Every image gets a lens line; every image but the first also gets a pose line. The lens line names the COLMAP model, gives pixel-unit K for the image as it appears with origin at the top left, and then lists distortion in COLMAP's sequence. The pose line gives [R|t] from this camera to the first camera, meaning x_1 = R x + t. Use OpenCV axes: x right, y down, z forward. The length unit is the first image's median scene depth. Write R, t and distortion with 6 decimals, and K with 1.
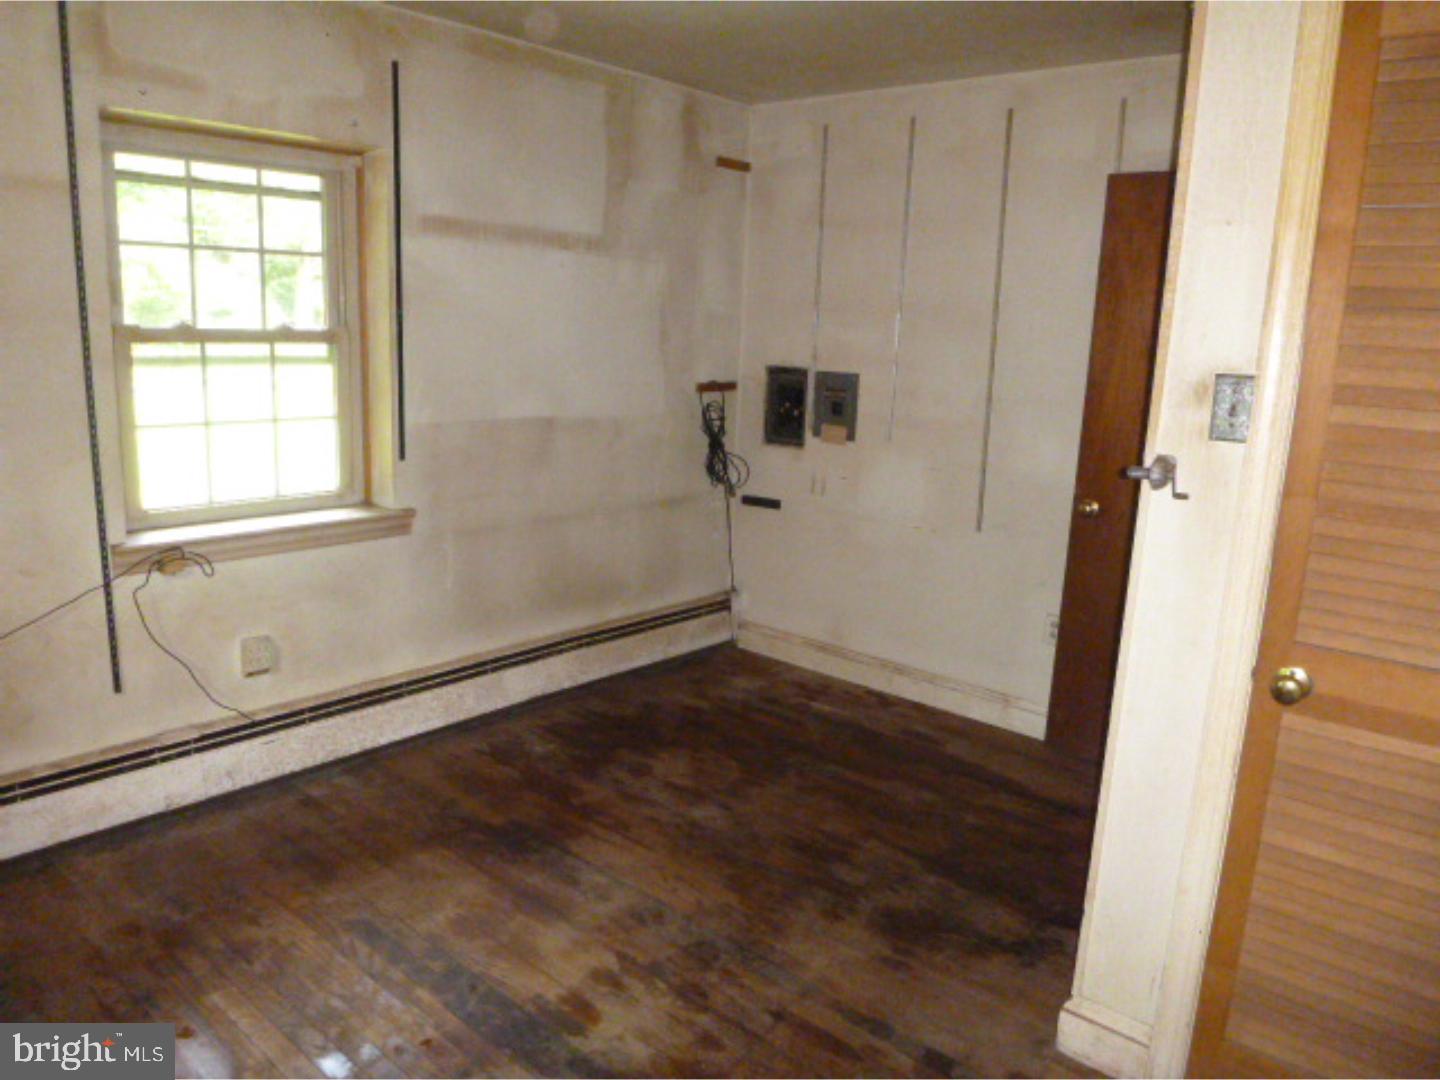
lens RADIAL K [[1033.7, 0, 729.9], [0, 1033.7, 539.6], [0, 0, 1]] dist [-0.040176, -0.008833]
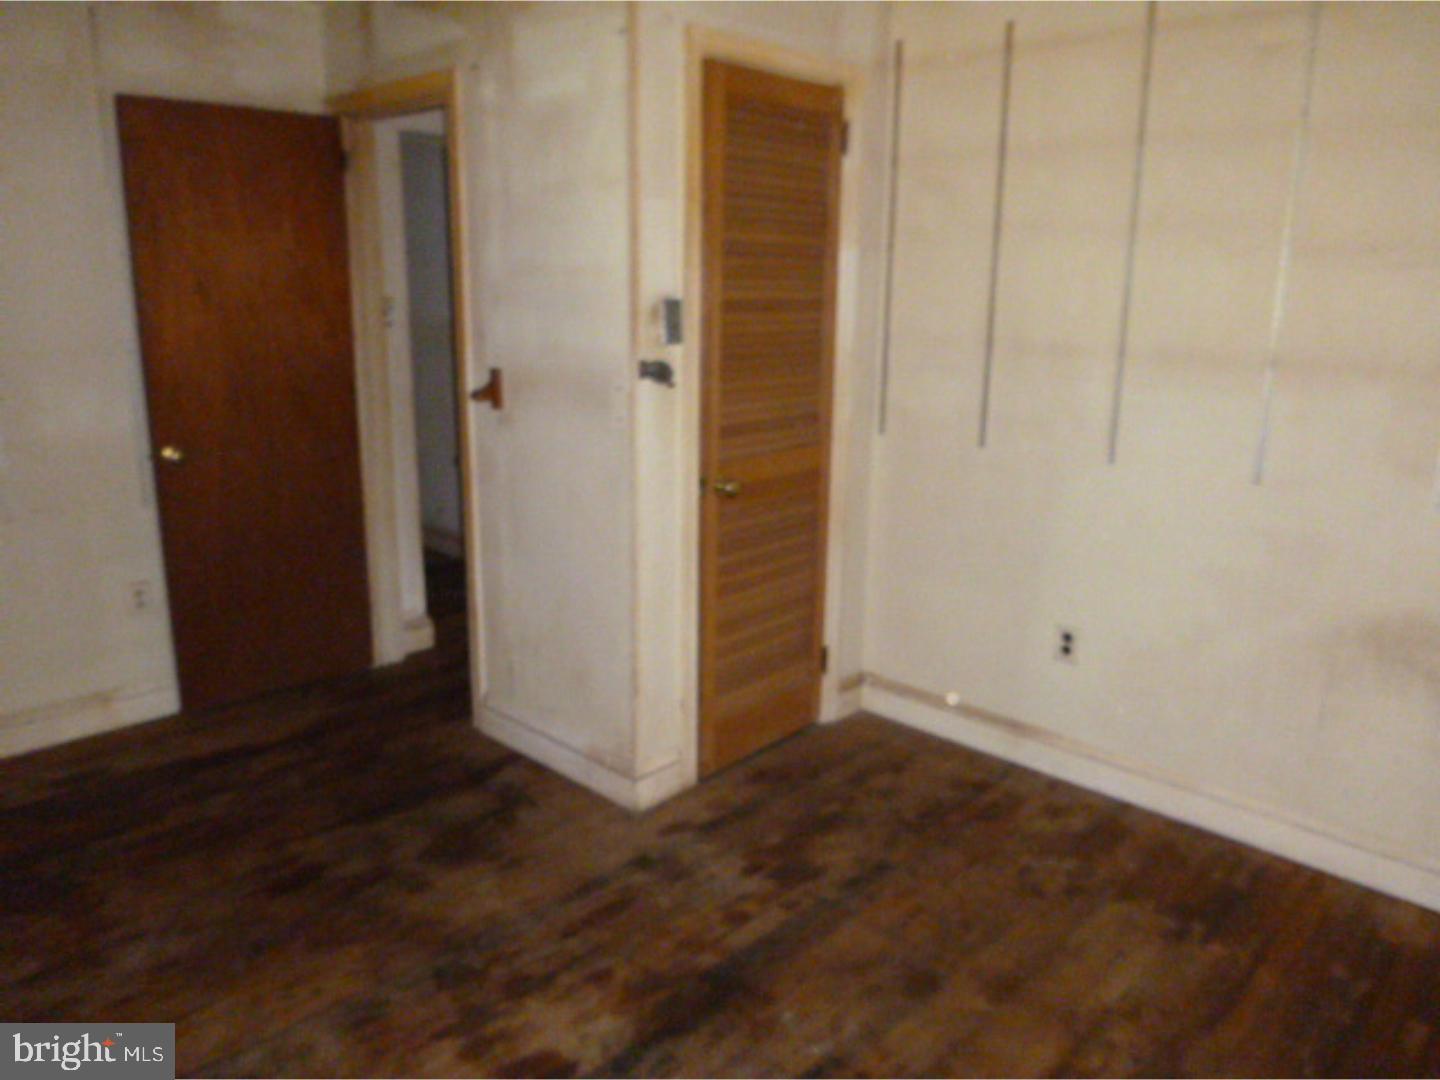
lens RADIAL K [[1033.7, 0, 716.1], [0, 1033.7, 540.5], [0, 0, 1]] dist [-0.040176, -0.008833]
pose [[0.068188, -0.288706, 0.954987, -0.682600], [0.192895, 0.942968, 0.271299, -0.146716], [-0.978847, 0.165713, 0.119989, 0.529840]]
